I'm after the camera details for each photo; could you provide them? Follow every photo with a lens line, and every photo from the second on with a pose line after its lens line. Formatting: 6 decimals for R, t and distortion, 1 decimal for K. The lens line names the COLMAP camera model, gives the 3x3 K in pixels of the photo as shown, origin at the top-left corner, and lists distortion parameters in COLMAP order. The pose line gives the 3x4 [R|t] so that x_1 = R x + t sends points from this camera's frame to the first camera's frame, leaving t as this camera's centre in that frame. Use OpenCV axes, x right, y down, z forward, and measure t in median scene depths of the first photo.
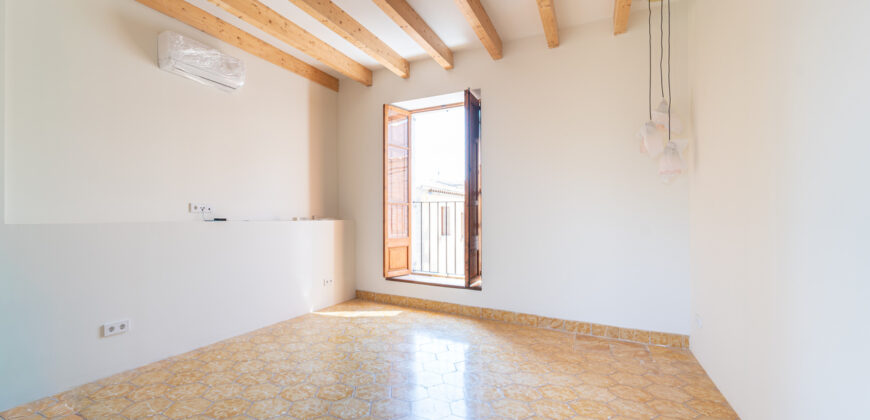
lens RADIAL K [[388.3, 0, 397.2], [0, 388.3, 214.2], [0, 0, 1]] dist [0.004593, -0.000194]
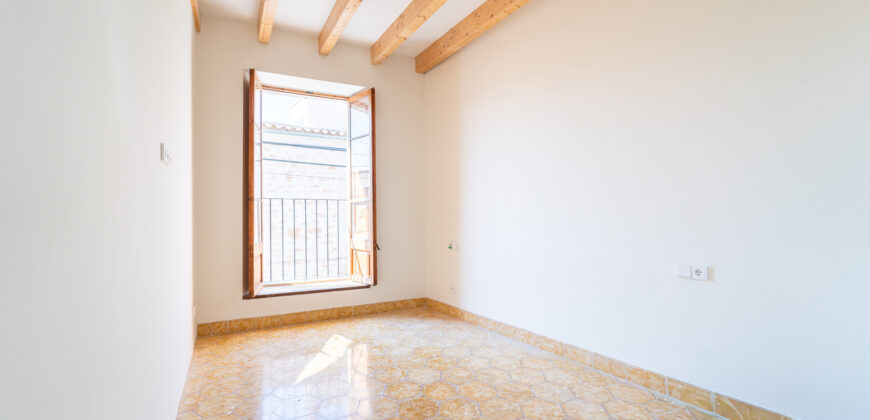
lens RADIAL K [[352.0, 0, 447.1], [0, 352.0, 220.1], [0, 0, 1]] dist [0.001884, -0.000763]
pose [[0.510599, -0.027773, 0.859370, -0.446889], [0.014155, 0.999614, 0.023895, 0.000982], [-0.859703, -0.000036, 0.510795, 0.328481]]
